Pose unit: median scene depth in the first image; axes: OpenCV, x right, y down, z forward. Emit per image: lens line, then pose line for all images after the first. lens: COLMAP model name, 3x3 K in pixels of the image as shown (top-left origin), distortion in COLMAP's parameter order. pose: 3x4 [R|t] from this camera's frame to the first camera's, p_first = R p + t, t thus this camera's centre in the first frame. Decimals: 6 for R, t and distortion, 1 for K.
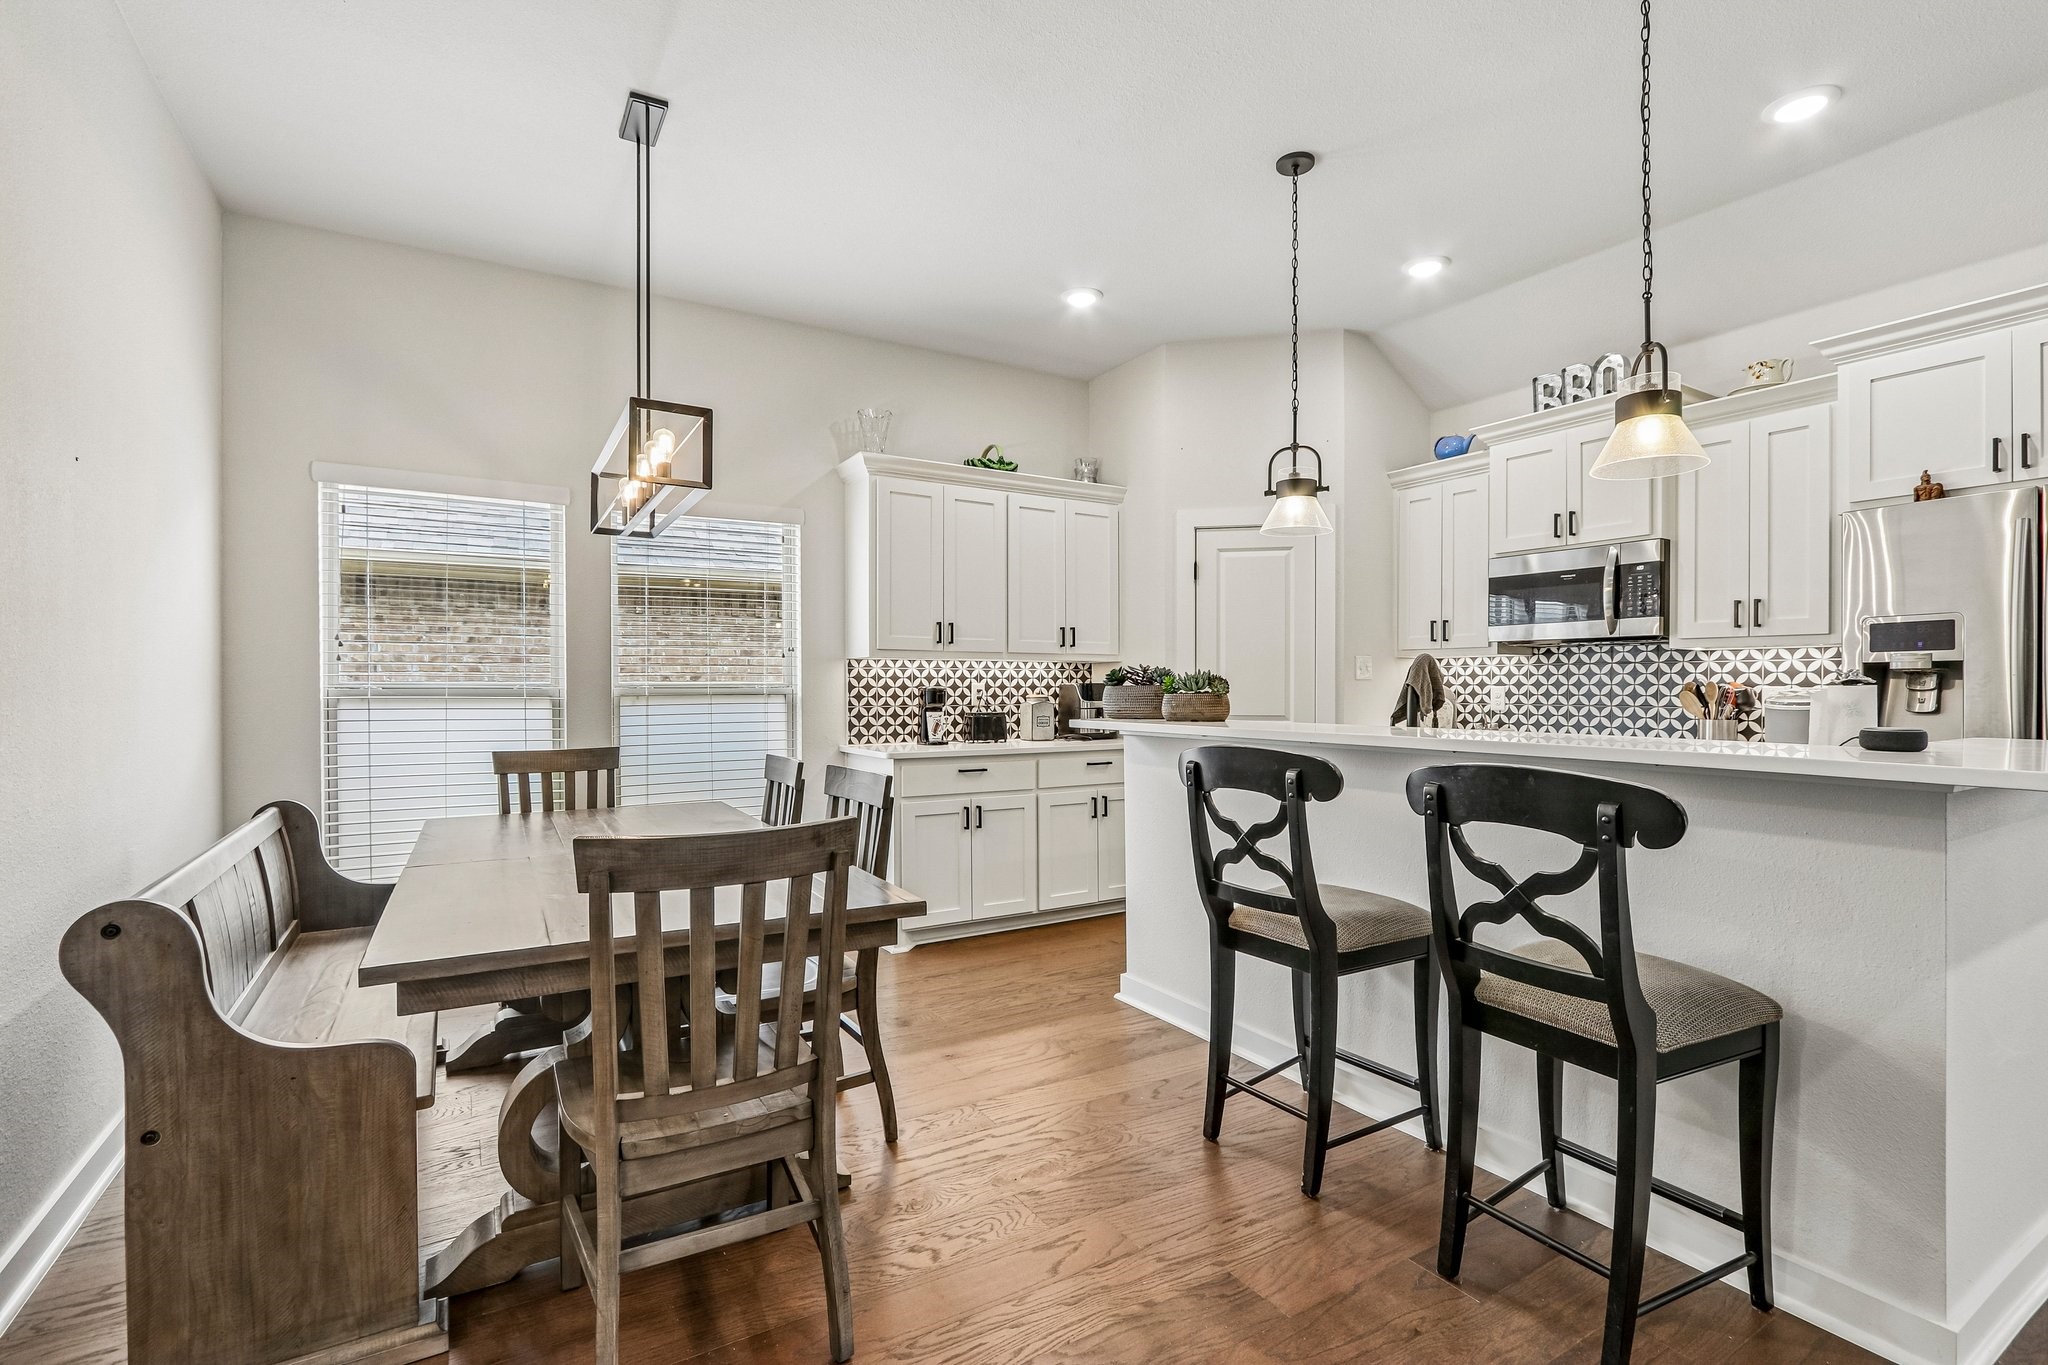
lens RADIAL K [[941.2, 0, 1035.8], [0, 941.2, 694.9], [0, 0, 1]] dist [-0.018827, 0.003630]
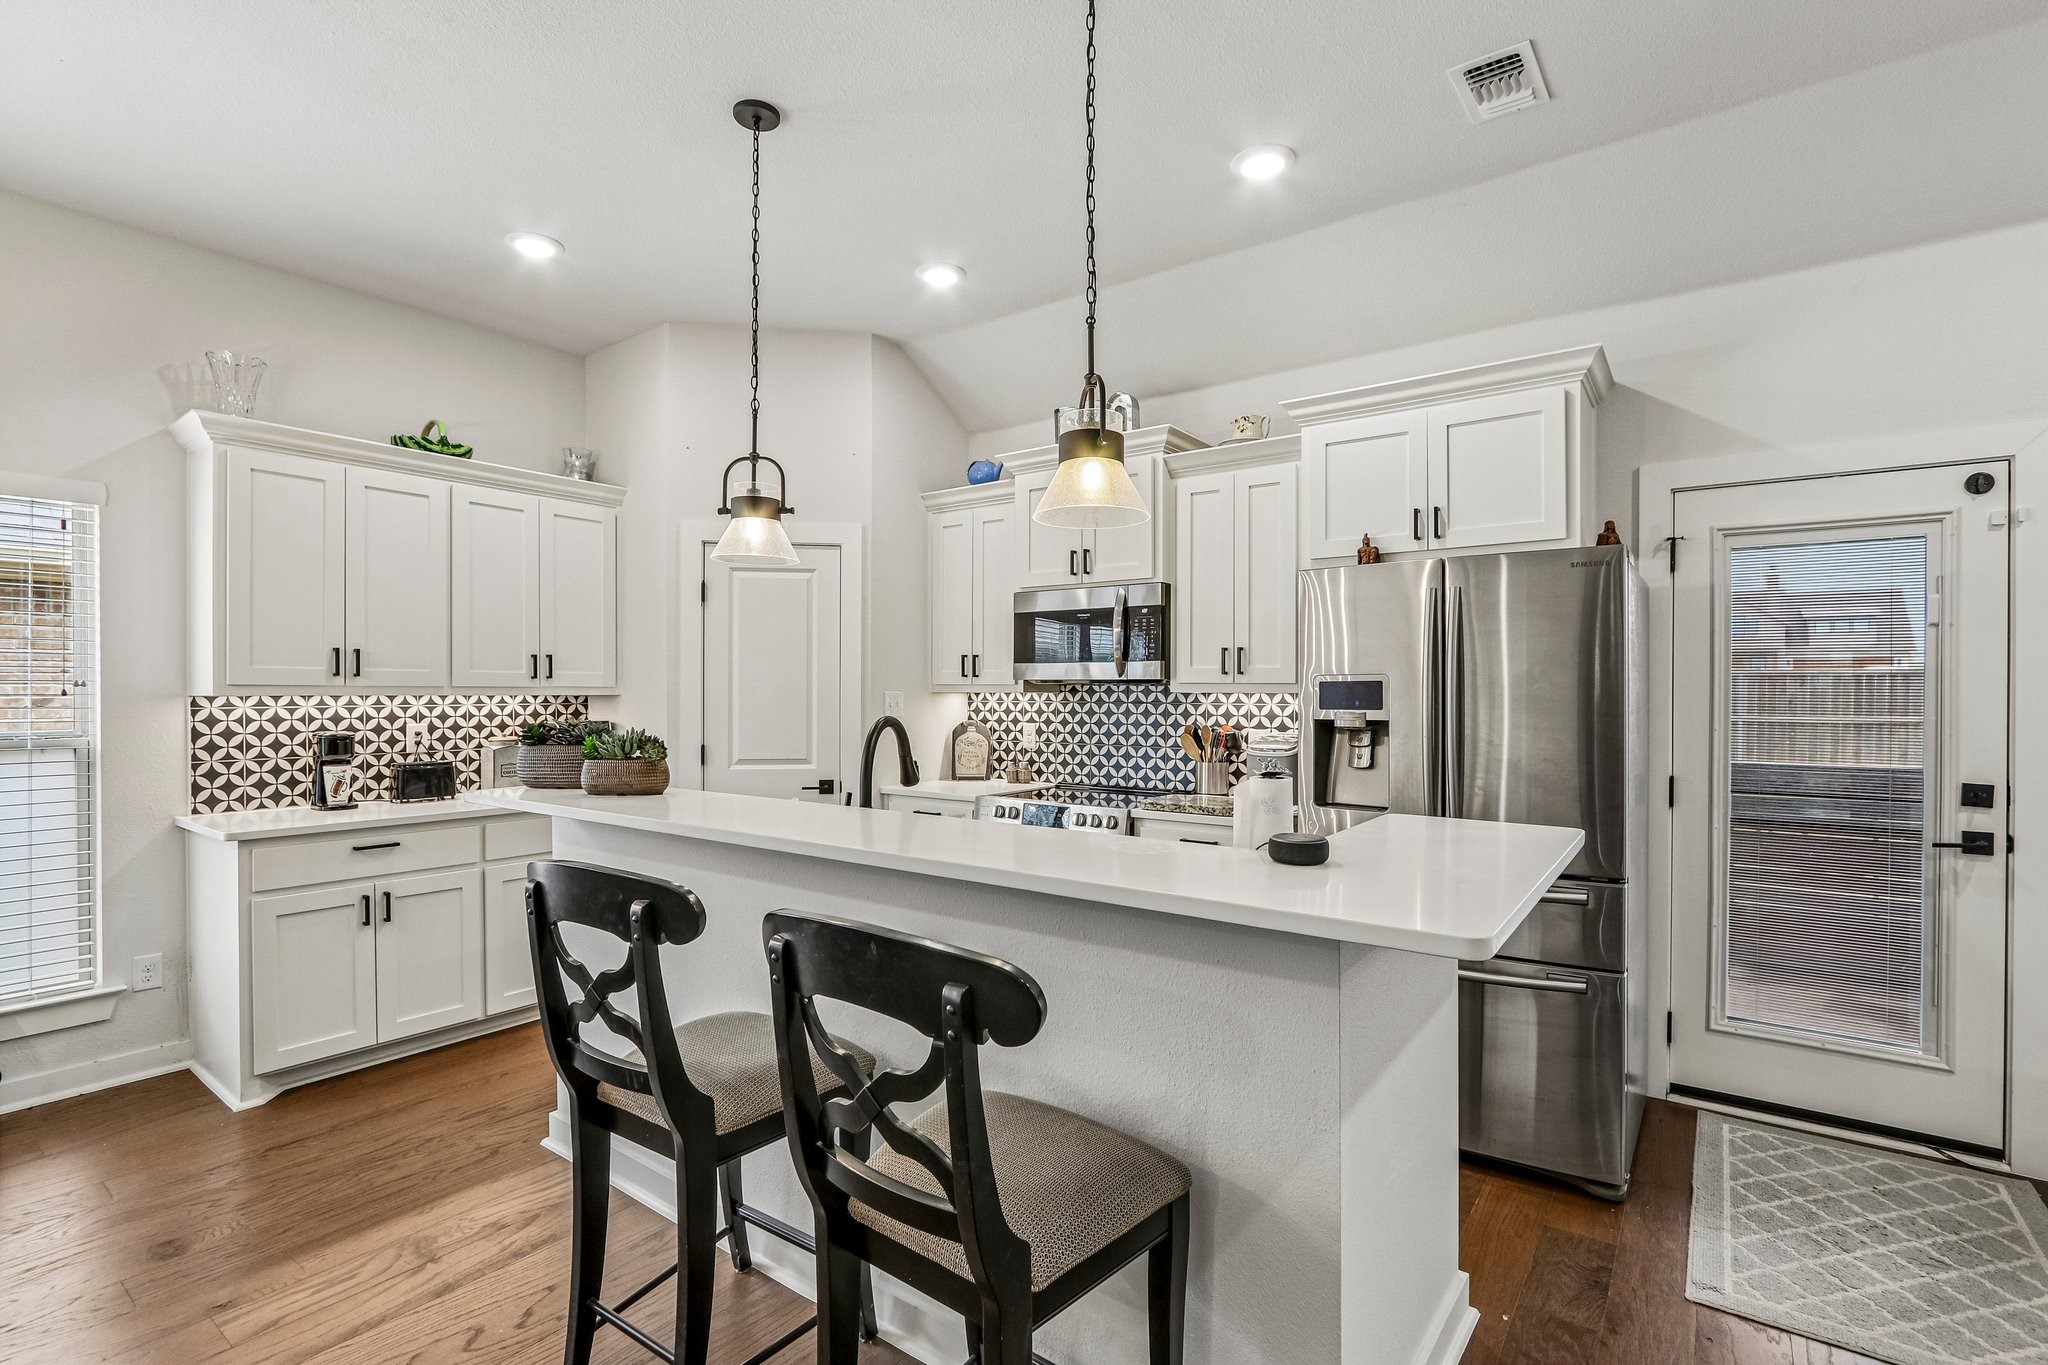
lens RADIAL K [[941.2, 0, 1034.1], [0, 941.2, 695.3], [0, 0, 1]] dist [-0.018827, 0.003630]
pose [[0.924254, -0.000736, 0.381777, 0.137182], [0.002614, 0.999987, -0.004400, -0.037114], [-0.381769, 0.005064, 0.924244, 0.105896]]
